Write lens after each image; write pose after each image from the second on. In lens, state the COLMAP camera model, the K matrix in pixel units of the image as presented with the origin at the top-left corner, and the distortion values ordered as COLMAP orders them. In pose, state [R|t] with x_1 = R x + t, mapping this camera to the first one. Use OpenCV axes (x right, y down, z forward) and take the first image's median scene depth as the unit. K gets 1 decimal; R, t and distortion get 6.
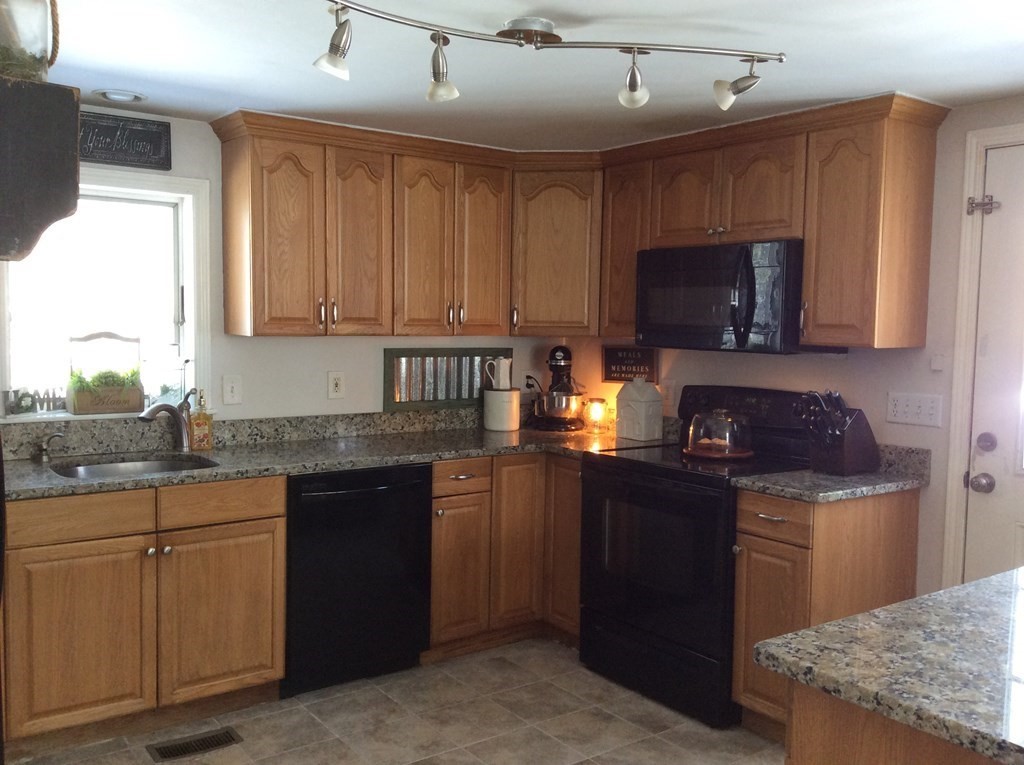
lens RADIAL K [[932.9, 0, 506.9], [0, 932.9, 396.4], [0, 0, 1]] dist [0.171748, -0.350797]
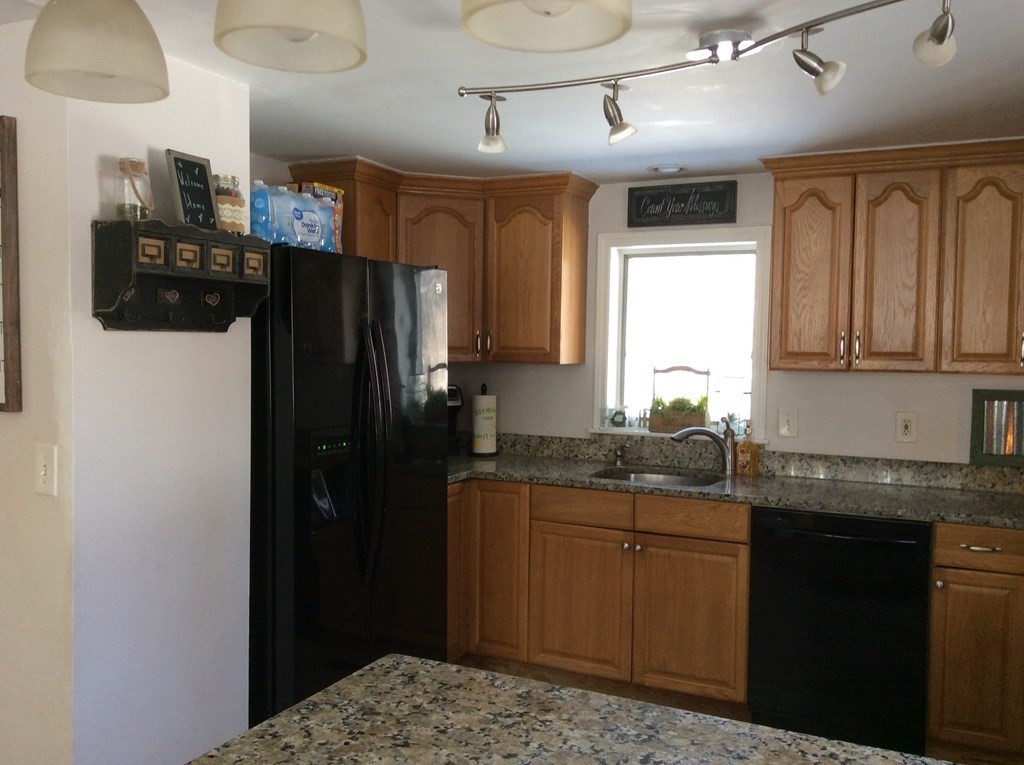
lens RADIAL K [[932.9, 0, 506.9], [0, 932.9, 396.4], [0, 0, 1]] dist [0.171748, -0.350797]
pose [[0.457632, 0.039539, -0.888262, 0.509585], [-0.083762, 0.996485, 0.001203, -0.011897], [0.885188, 0.073852, 0.459335, 0.259809]]
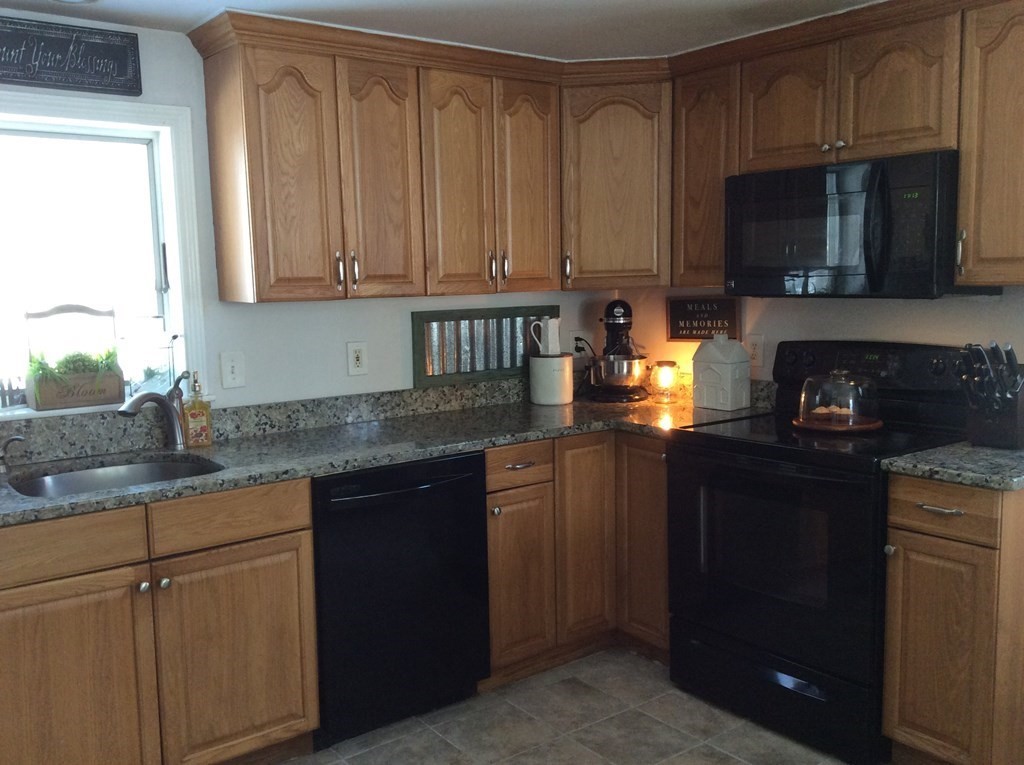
lens RADIAL K [[932.9, 0, 506.9], [0, 932.9, 396.4], [0, 0, 1]] dist [0.171748, -0.350797]
pose [[0.999074, -0.040734, 0.013877, -0.070619], [0.040071, 0.998179, 0.045092, -0.012083], [-0.015689, -0.044494, 0.998886, 0.192846]]
